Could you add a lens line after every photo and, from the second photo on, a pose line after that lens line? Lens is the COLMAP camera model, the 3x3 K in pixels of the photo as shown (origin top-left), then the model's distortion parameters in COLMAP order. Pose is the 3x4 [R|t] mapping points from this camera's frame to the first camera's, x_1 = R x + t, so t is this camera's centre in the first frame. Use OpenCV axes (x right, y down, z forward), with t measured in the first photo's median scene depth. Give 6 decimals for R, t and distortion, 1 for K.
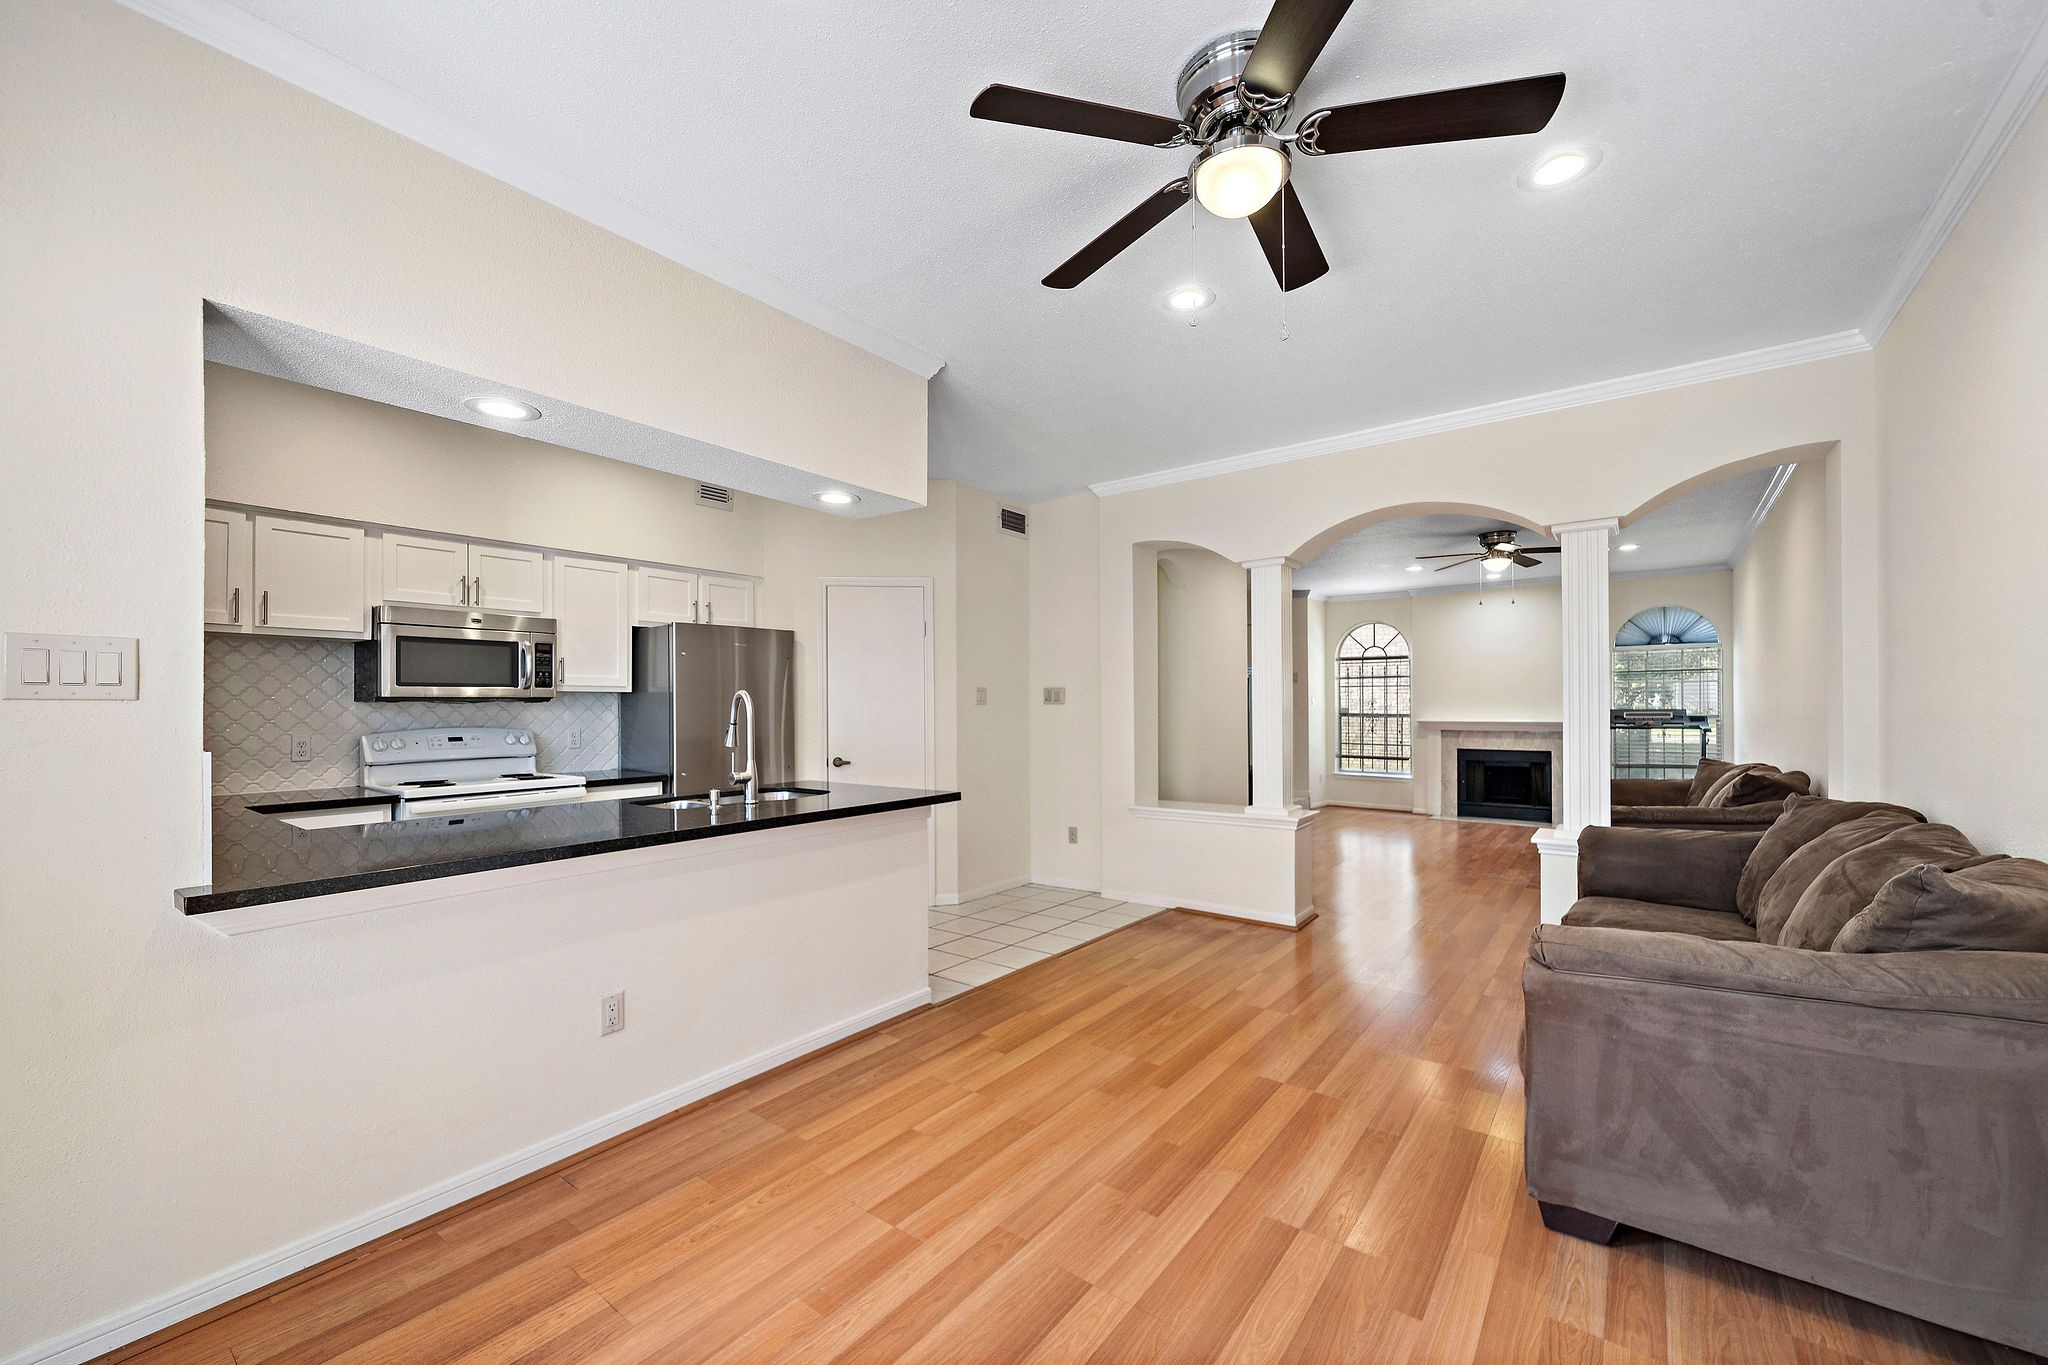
lens RADIAL K [[793.3, 0, 1024.0], [0, 793.3, 682.5], [0, 0, 1]] dist [0.000379, 0.000047]
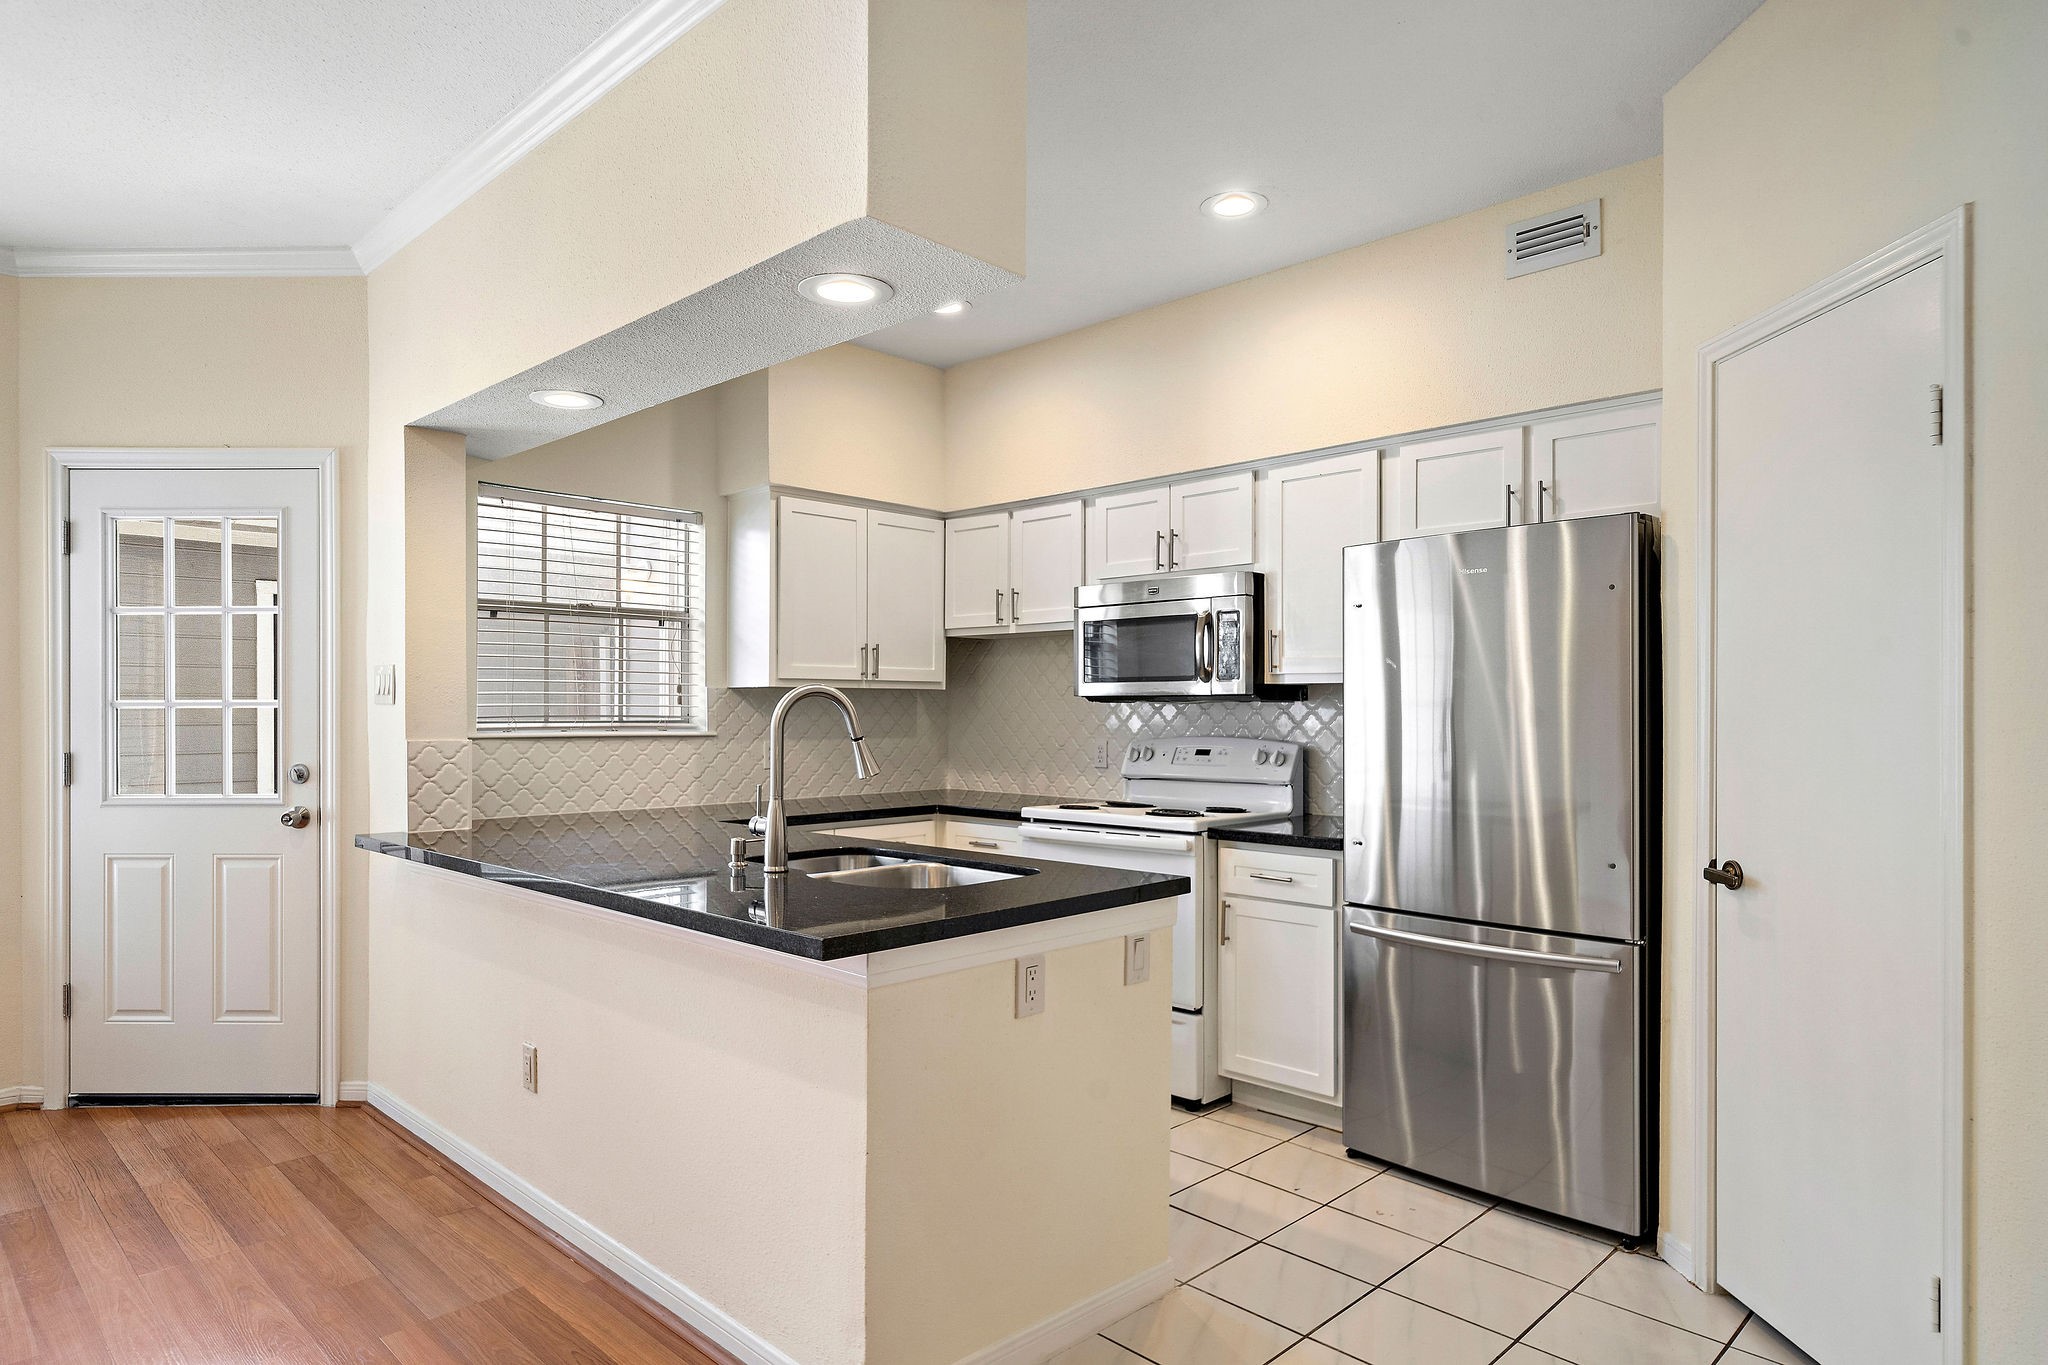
lens RADIAL K [[1196.8, 0, 1021.4], [0, 1196.8, 702.9], [0, 0, 1]] dist [-0.004235, -0.001685]
pose [[-0.128019, 0.002724, -0.991768, 0.503555], [0.027050, 0.999634, -0.000746, 0.028749], [0.991403, -0.026923, -0.128046, 1.248383]]
